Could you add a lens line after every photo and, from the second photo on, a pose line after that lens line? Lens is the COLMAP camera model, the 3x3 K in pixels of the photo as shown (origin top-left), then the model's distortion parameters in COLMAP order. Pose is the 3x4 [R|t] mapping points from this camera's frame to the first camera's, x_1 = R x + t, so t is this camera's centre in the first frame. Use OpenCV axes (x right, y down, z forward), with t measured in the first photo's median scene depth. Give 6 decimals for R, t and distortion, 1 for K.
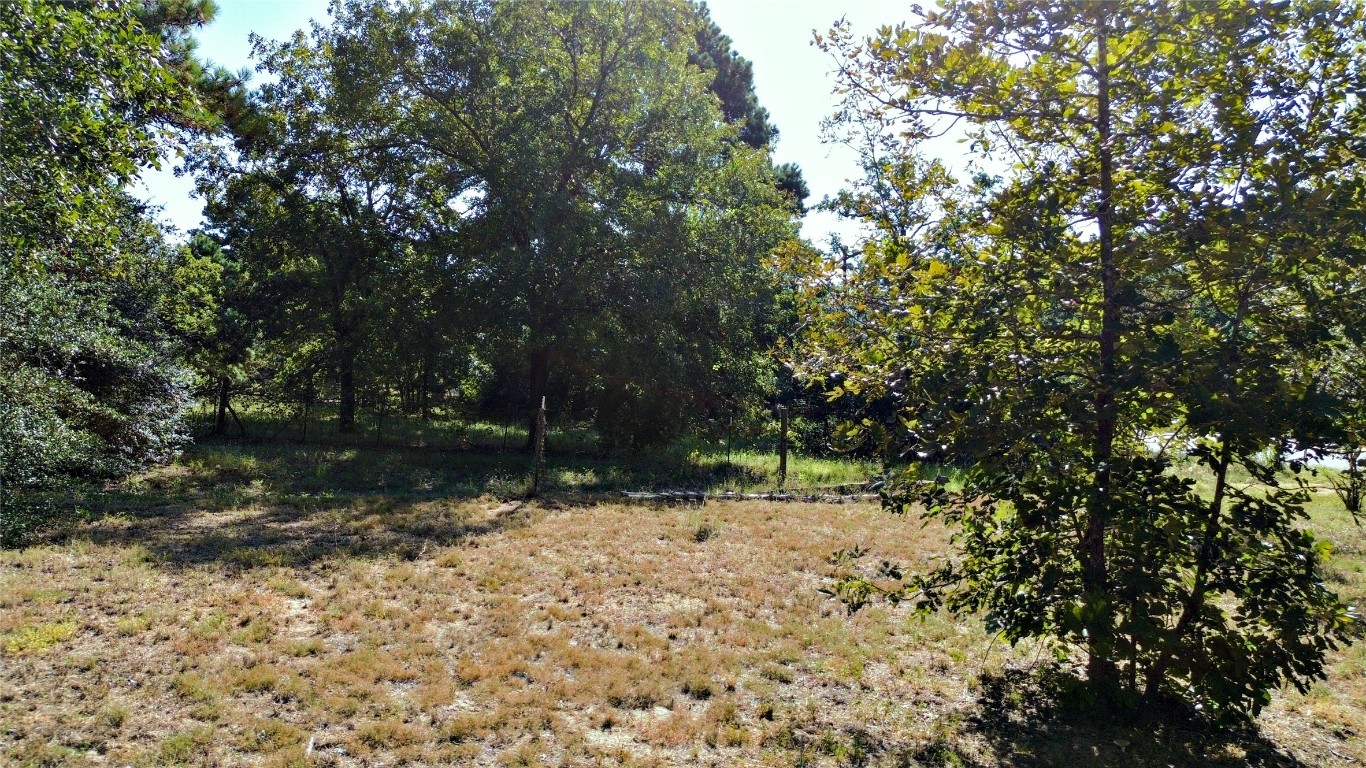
lens RADIAL K [[969.9, 0, 682.3], [0, 969.9, 384.5], [0, 0, 1]] dist [0.023436, -0.010999]
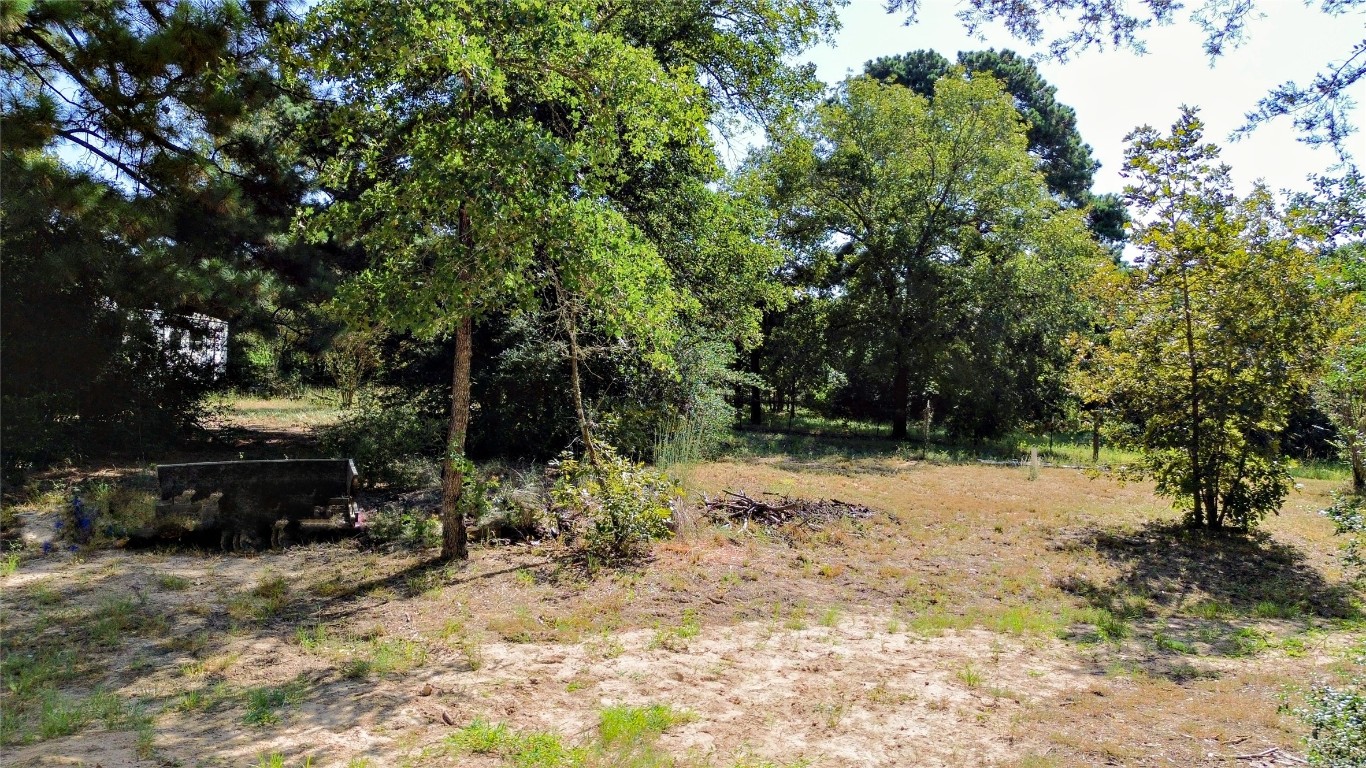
lens RADIAL K [[969.9, 0, 687.4], [0, 969.9, 382.4], [0, 0, 1]] dist [0.023436, -0.010999]
pose [[0.950602, 0.000946, -0.310411, -0.009999], [-0.002633, 0.999984, -0.005016, -0.004215], [0.310401, 0.005585, 0.950589, -0.377815]]
